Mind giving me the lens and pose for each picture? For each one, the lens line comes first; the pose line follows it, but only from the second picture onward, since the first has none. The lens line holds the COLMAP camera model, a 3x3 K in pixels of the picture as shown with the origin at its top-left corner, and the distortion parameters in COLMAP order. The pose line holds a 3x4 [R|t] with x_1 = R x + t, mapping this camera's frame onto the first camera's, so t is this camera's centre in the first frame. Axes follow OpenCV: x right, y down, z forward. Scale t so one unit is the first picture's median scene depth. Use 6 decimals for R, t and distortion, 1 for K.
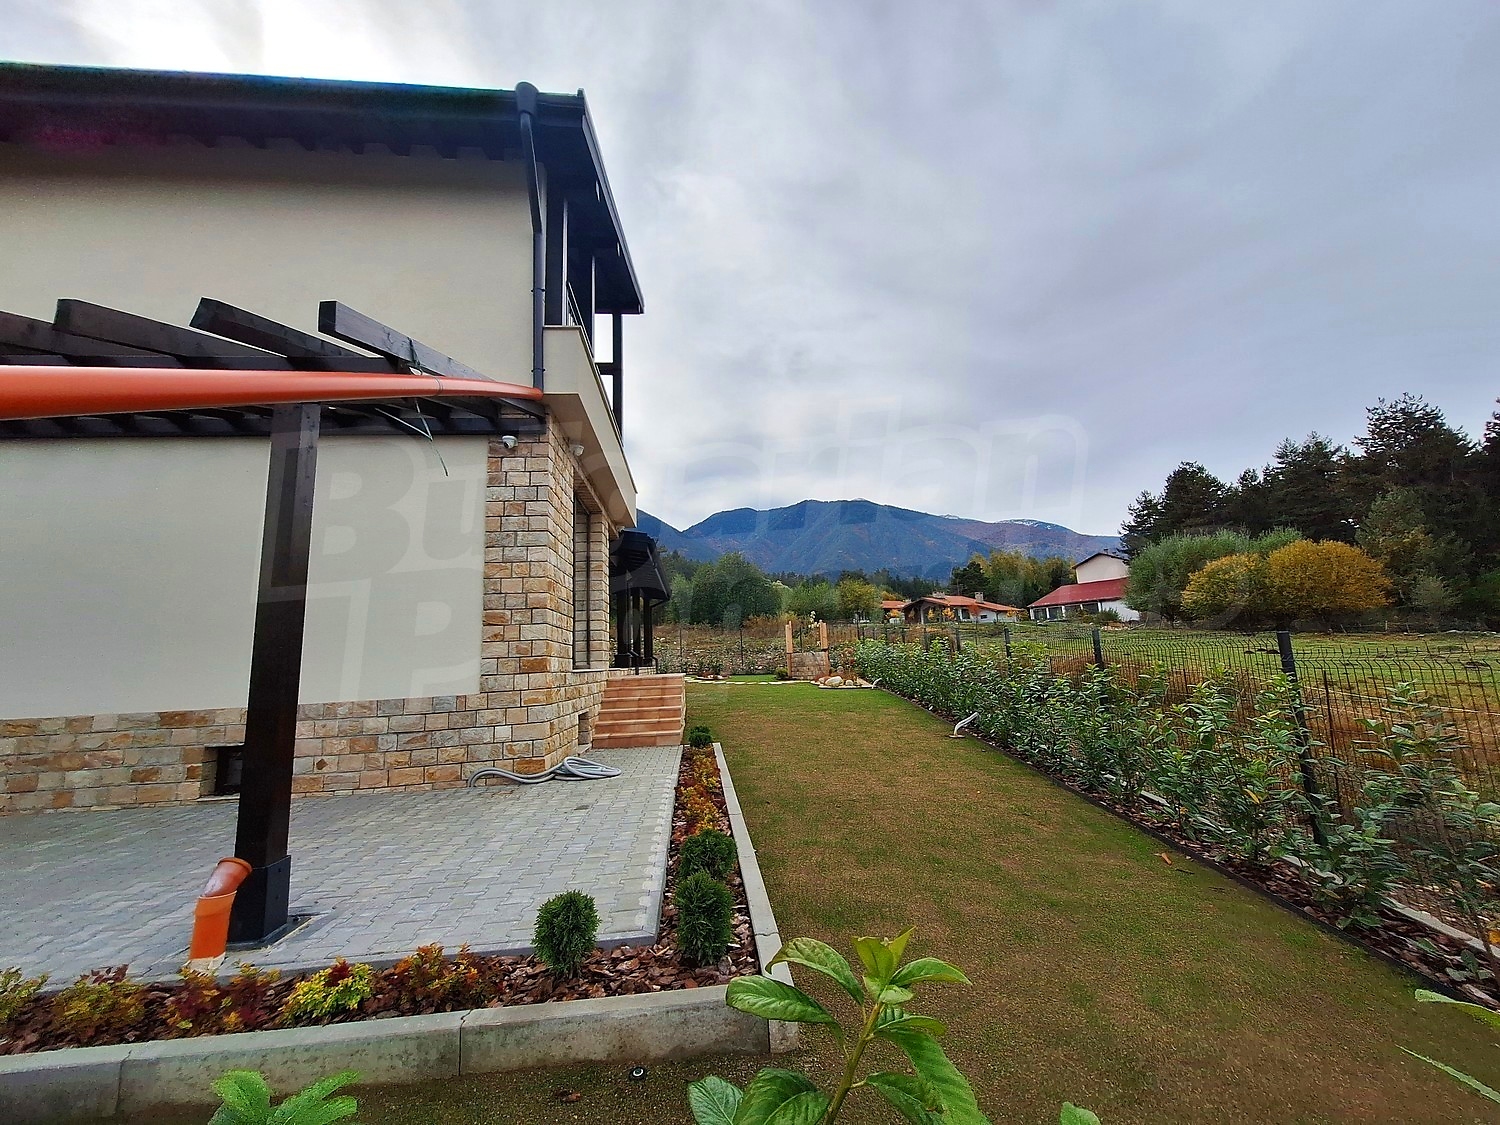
lens RADIAL K [[591.9, 0, 756.3], [0, 591.9, 560.9], [0, 0, 1]] dist [-0.002912, -0.000837]
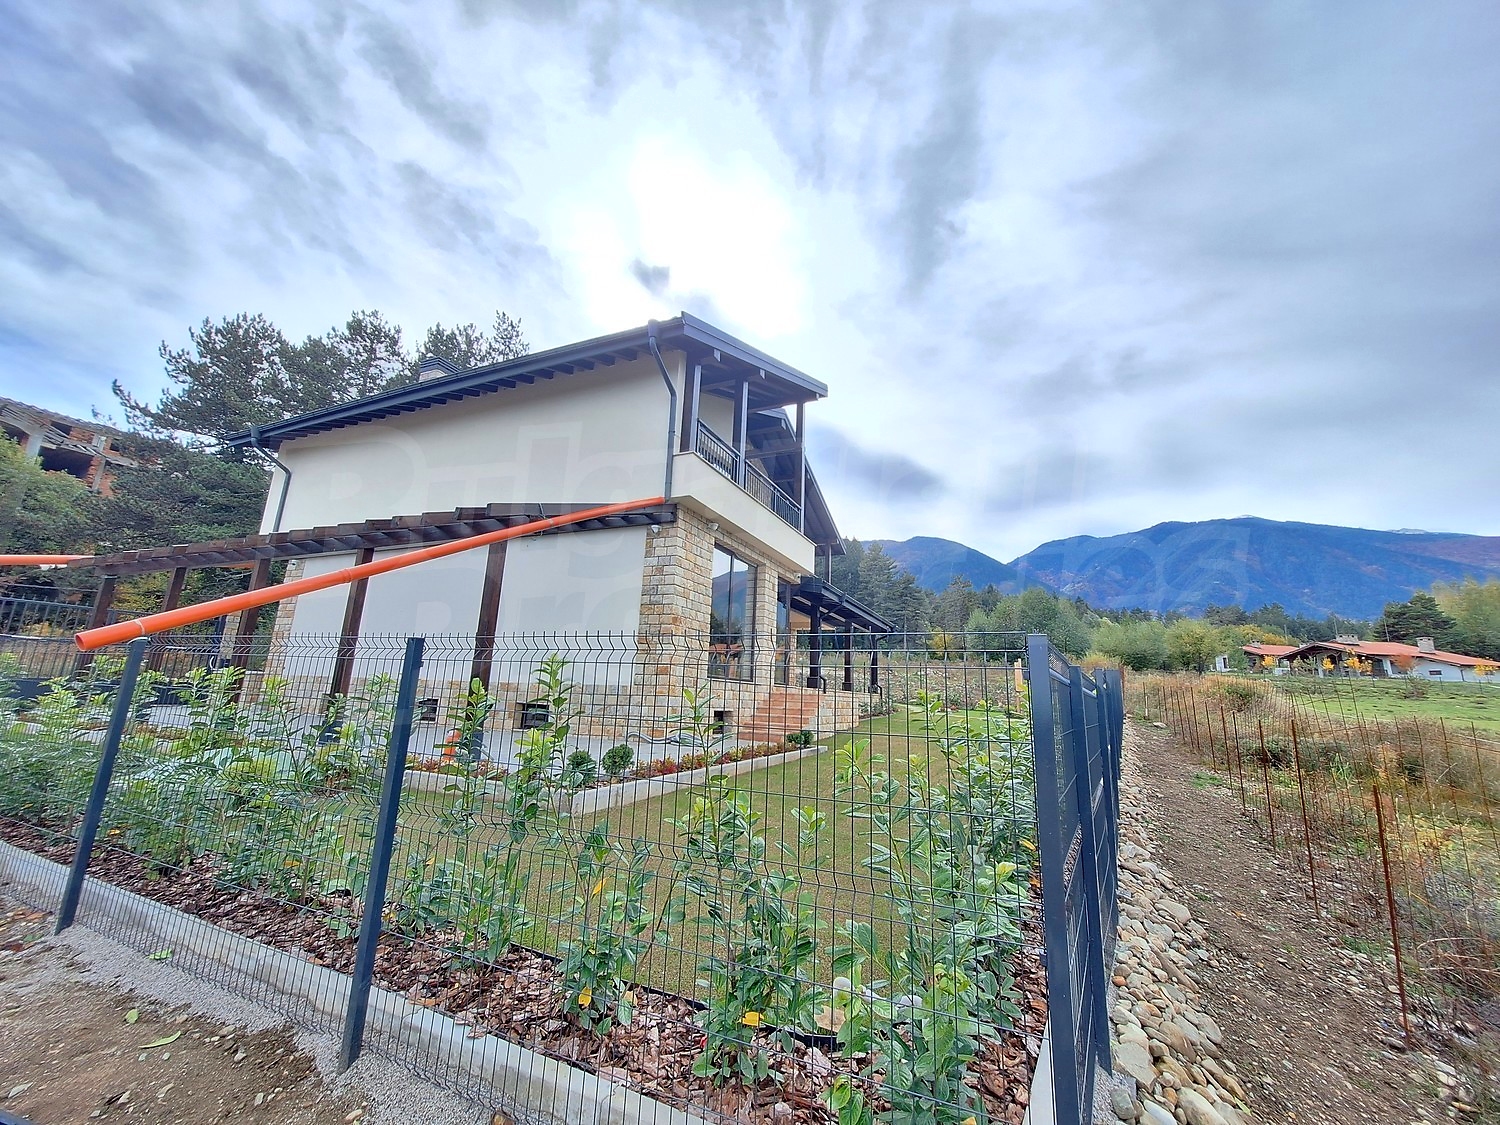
lens RADIAL K [[591.9, 0, 758.0], [0, 591.9, 562.6], [0, 0, 1]] dist [-0.002912, -0.000837]
pose [[0.868112, -0.034914, -0.495139, 0.604598], [0.006514, 0.998239, -0.058967, -0.013934], [0.496326, 0.047964, 0.866810, -0.244486]]
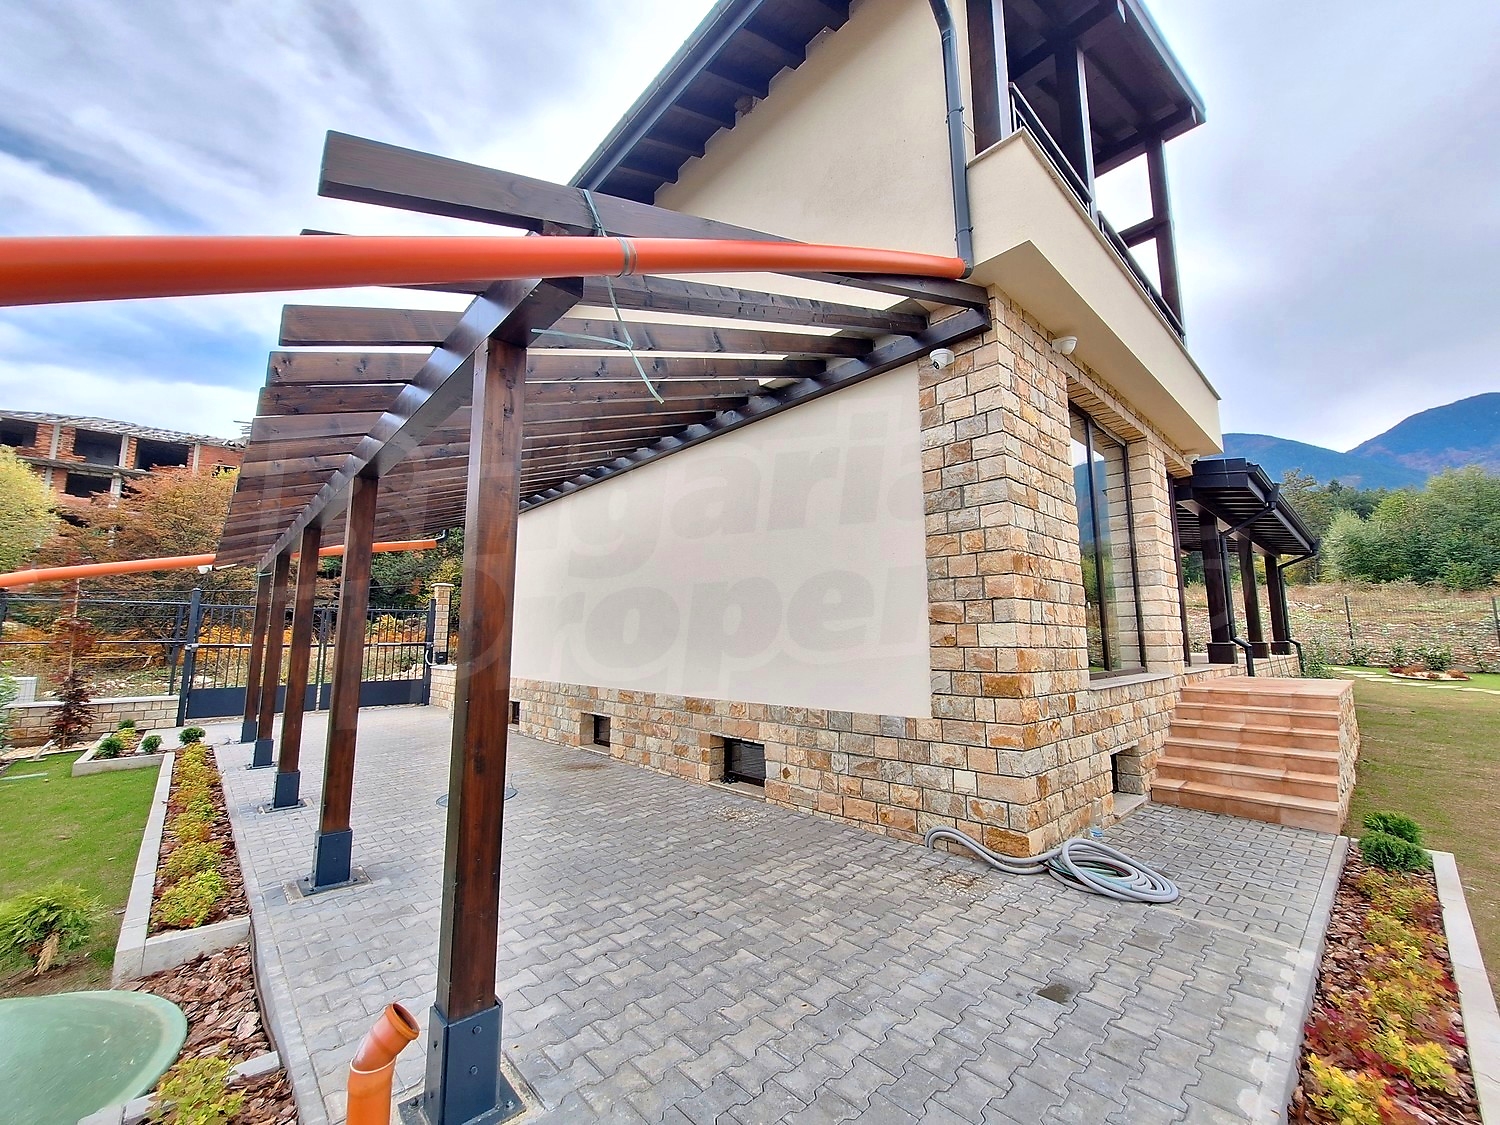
lens RADIAL K [[591.9, 0, 753.3], [0, 591.9, 560.7], [0, 0, 1]] dist [-0.002912, -0.000837]
pose [[0.604041, -0.062735, -0.794480, -0.014071], [0.108860, 0.994048, 0.004272, 0.006545], [0.789483, -0.089068, 0.607275, 0.377830]]
